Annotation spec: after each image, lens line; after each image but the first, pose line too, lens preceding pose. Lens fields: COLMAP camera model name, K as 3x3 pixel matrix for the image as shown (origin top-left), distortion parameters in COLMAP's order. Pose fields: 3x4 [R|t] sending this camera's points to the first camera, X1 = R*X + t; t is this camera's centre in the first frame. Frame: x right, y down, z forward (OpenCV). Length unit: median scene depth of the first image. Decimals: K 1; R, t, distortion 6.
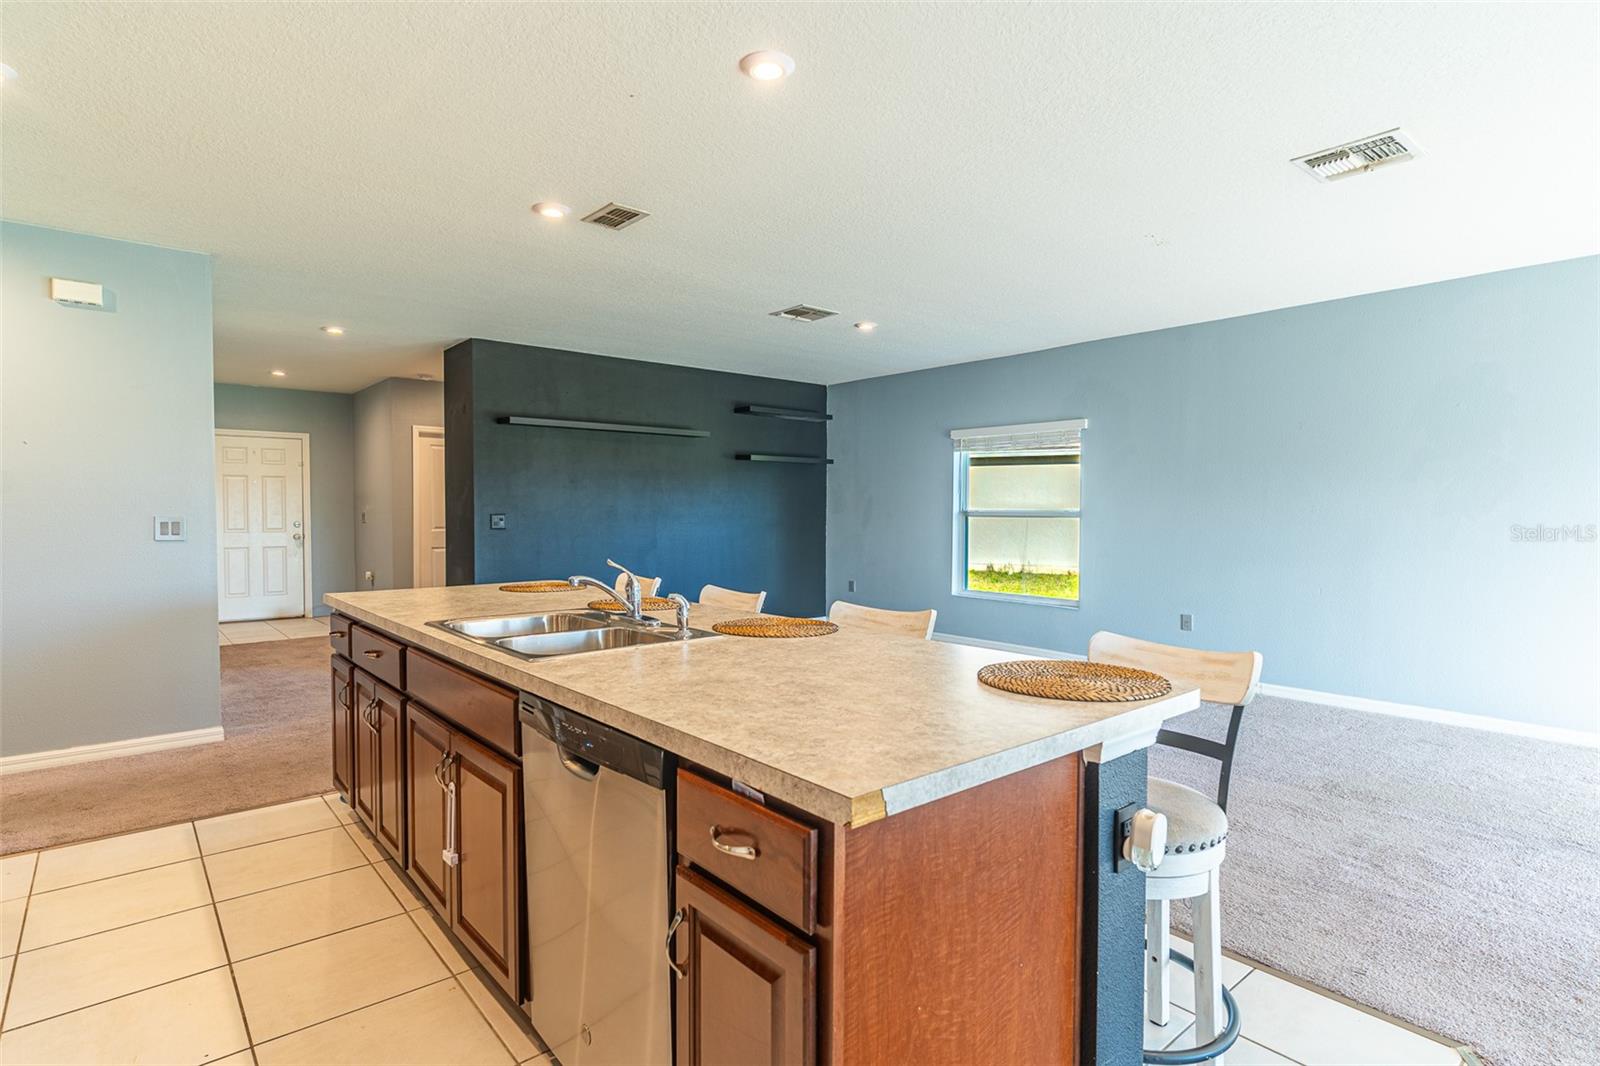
lens RADIAL K [[813.0, 0, 800.0], [0, 813.0, 533.0], [0, 0, 1]] dist [0.011063, -0.000084]
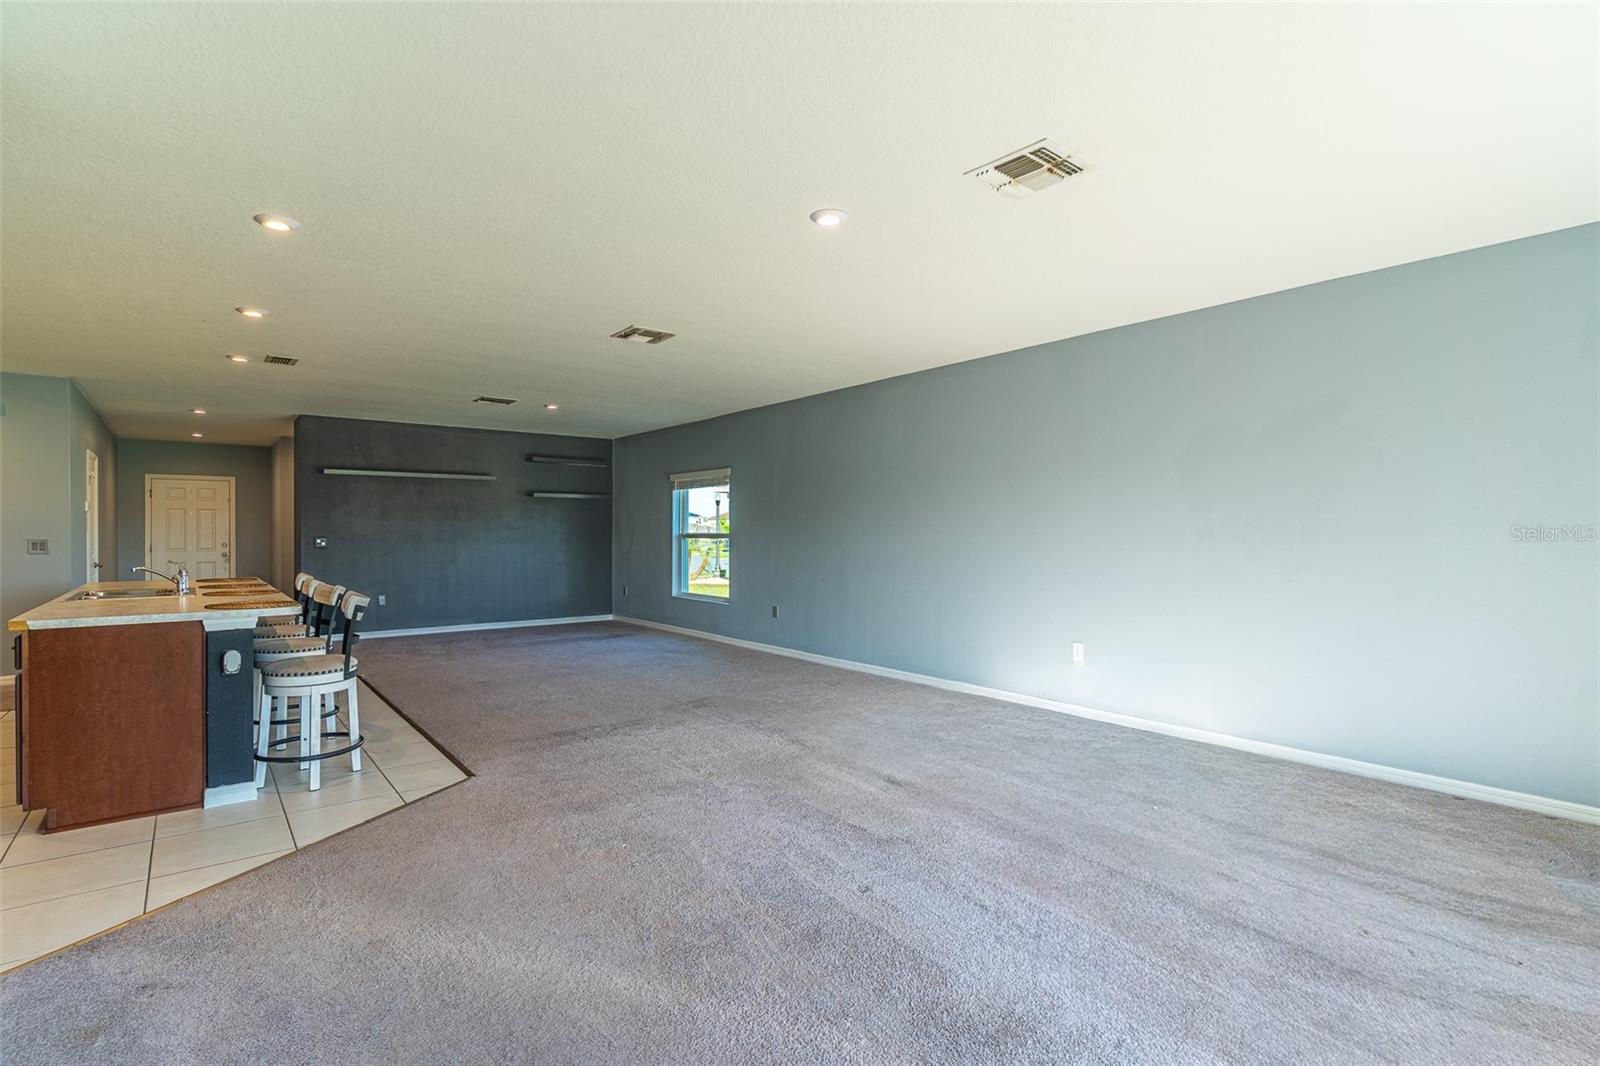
lens RADIAL K [[759.9, 0, 800.0], [0, 759.9, 533.0], [0, 0, 1]] dist [-0.001000, -0.000285]
pose [[0.999629, -0.002483, -0.027110, 0.438888], [0.001725, 0.999608, -0.027952, 0.007296], [0.027169, 0.027895, 0.999242, -0.261705]]
